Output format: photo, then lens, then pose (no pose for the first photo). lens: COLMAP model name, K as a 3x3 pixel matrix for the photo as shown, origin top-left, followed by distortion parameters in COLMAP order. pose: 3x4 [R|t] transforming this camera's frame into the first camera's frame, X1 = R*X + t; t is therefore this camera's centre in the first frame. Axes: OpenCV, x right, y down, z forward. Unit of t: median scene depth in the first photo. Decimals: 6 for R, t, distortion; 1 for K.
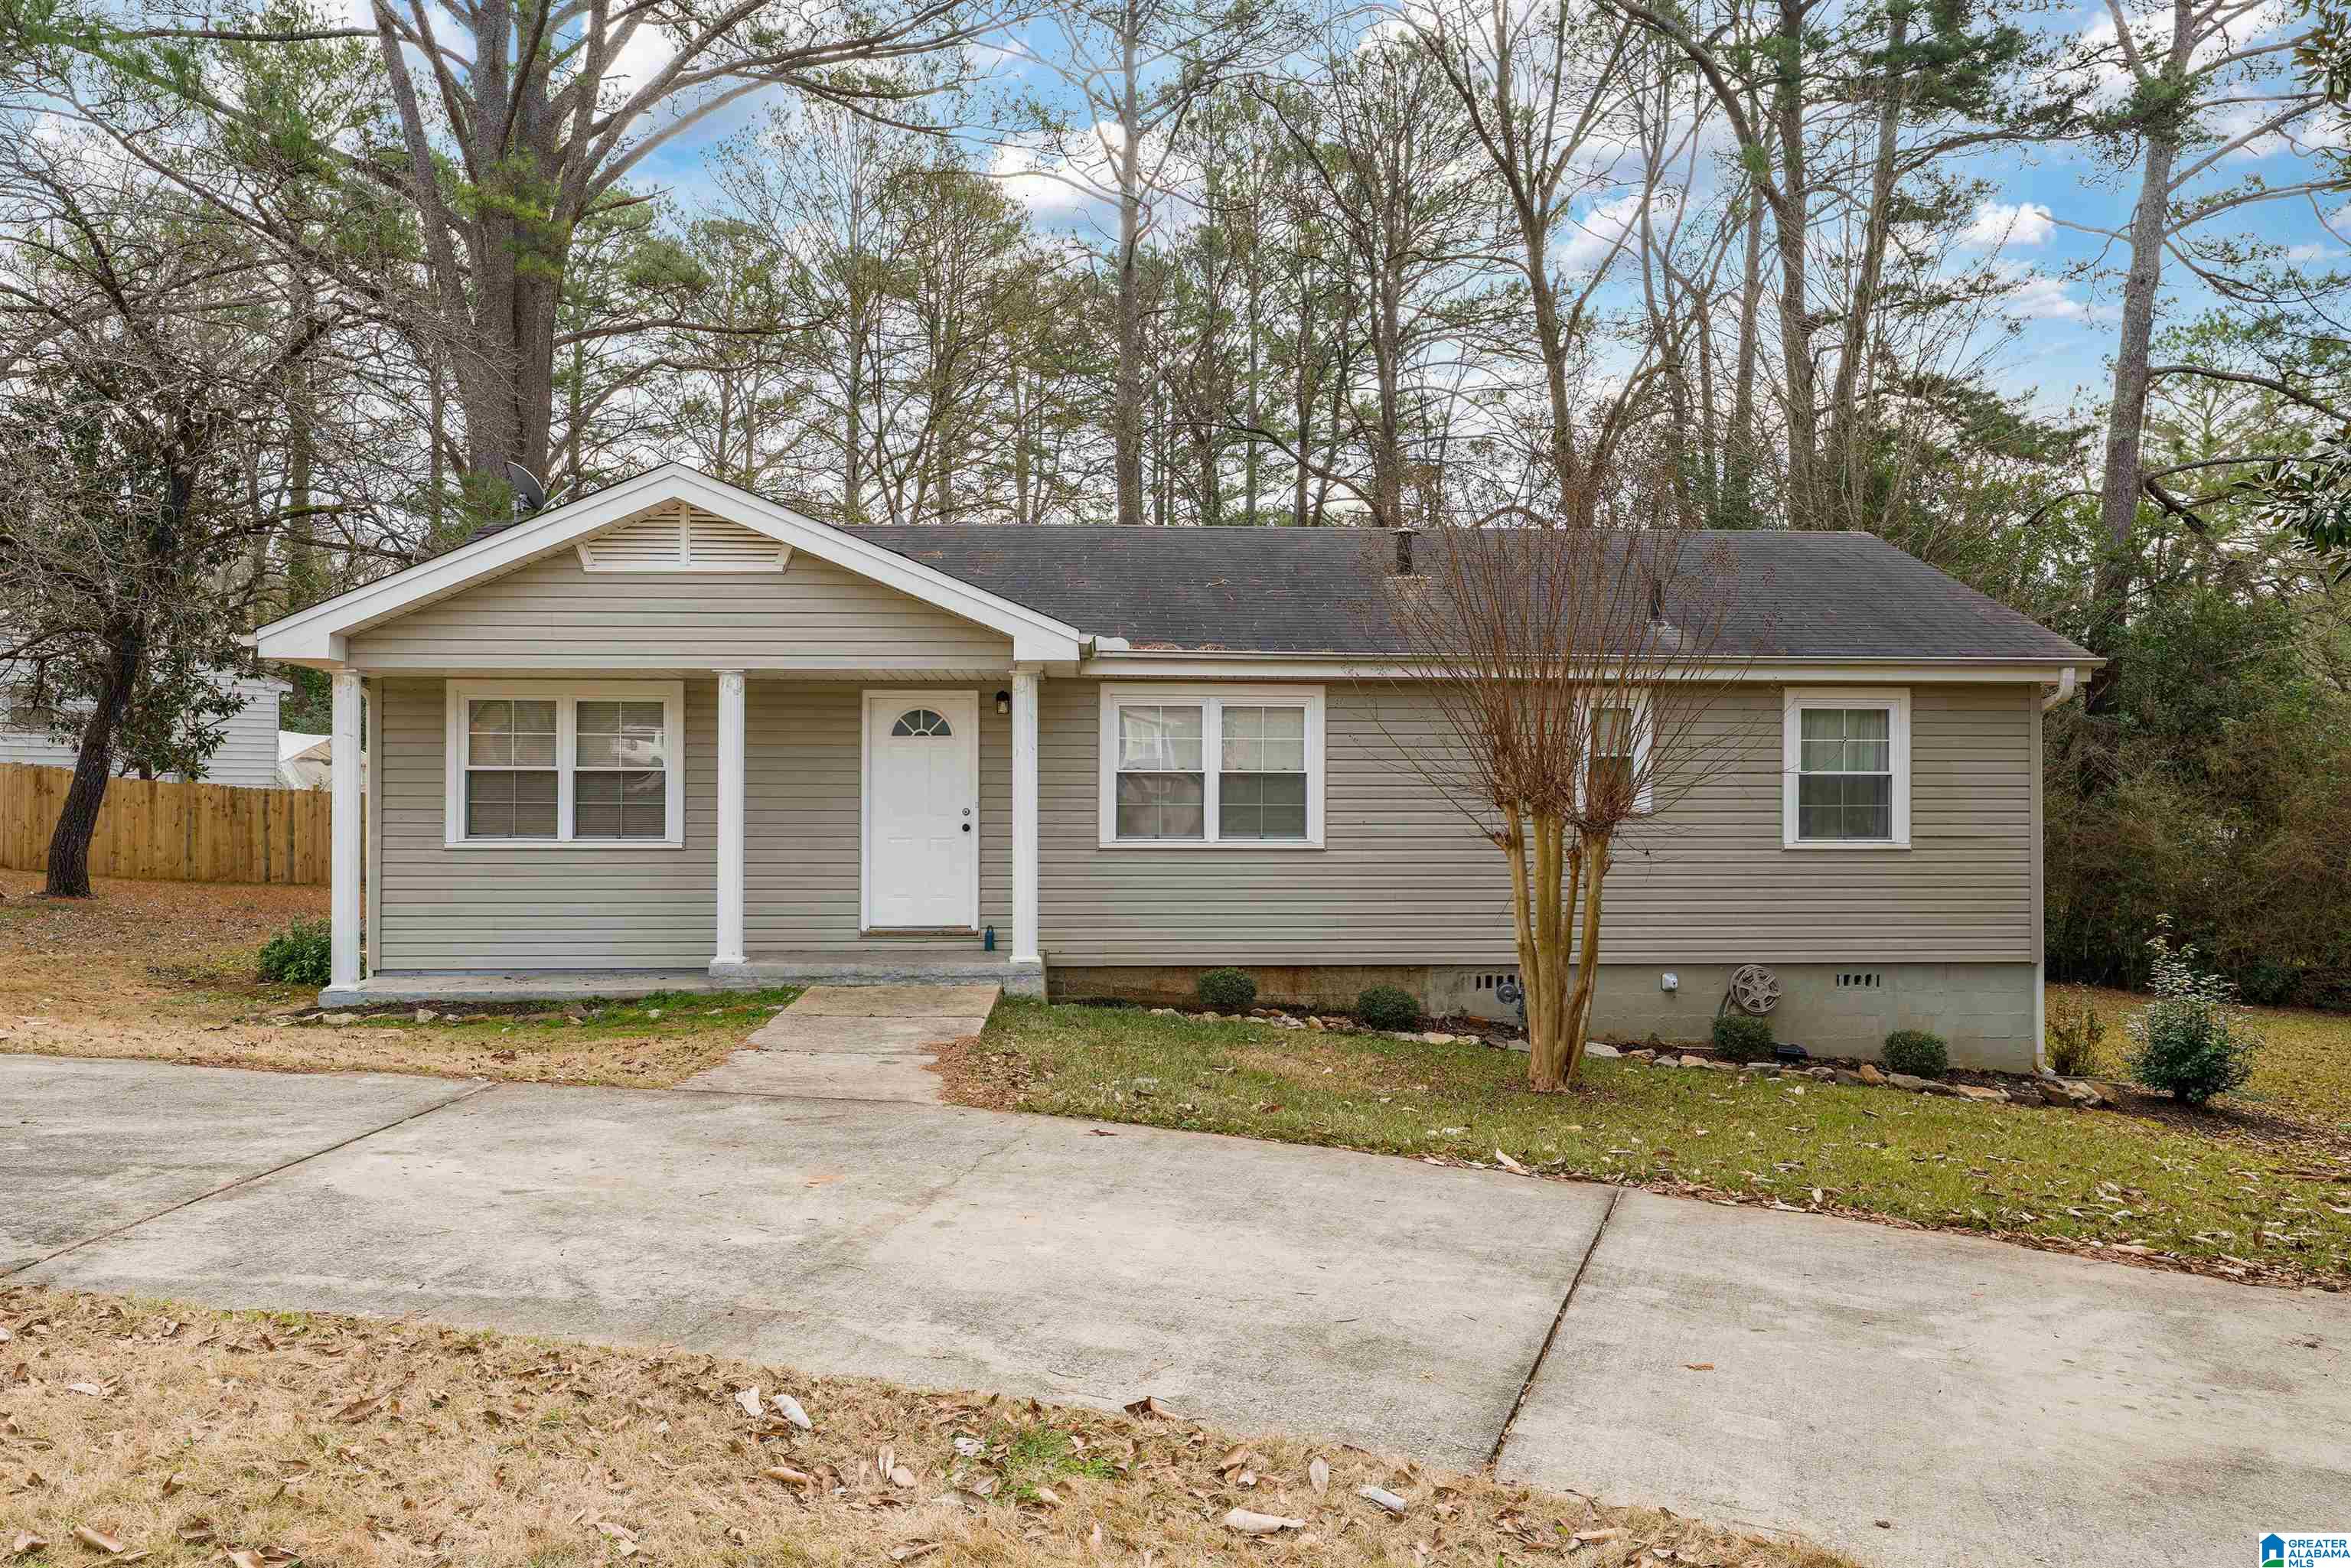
lens RADIAL K [[1738.4, 0, 1175.5], [0, 1738.4, 784.0], [0, 0, 1]] dist [-0.001500, -0.000114]
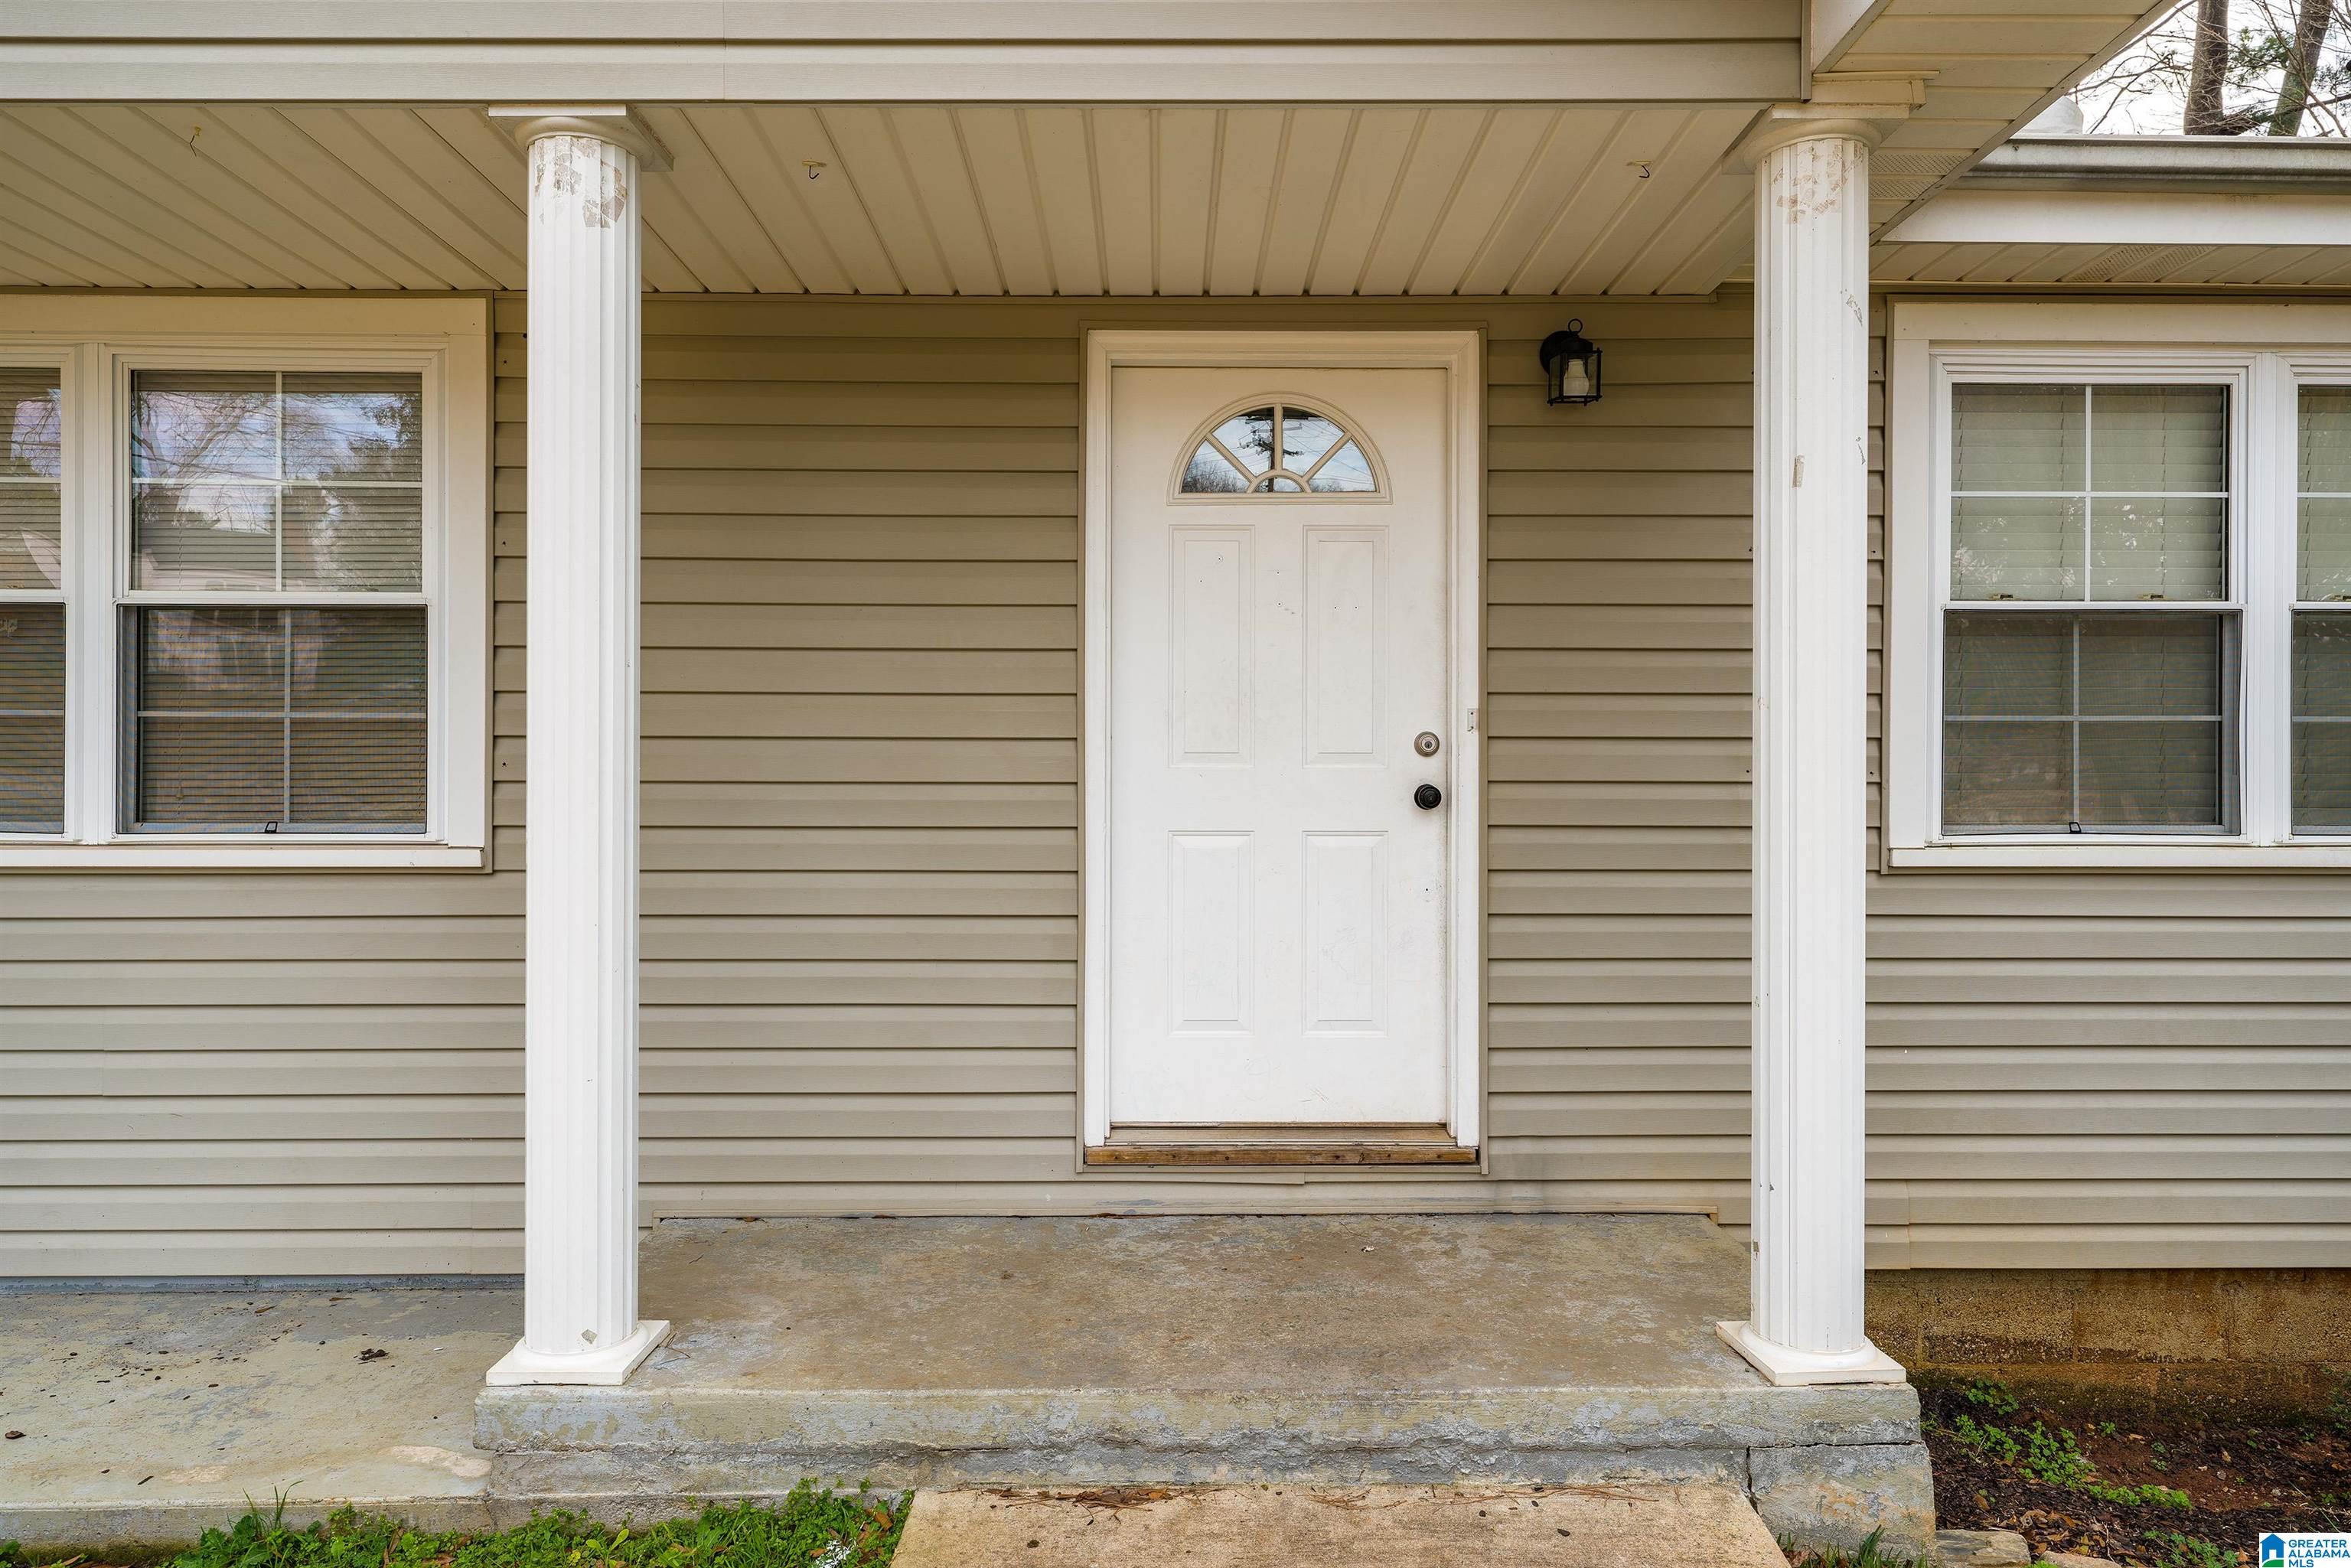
lens RADIAL K [[1448.6, 0, 1175.5], [0, 1448.6, 784.0], [0, 0, 1]] dist [-0.000255, -0.000109]
pose [[0.999502, 0.000316, -0.031555, -0.157667], [0.000312, 0.999802, 0.019879, 0.018050], [0.031555, -0.019879, 0.999304, 0.754570]]
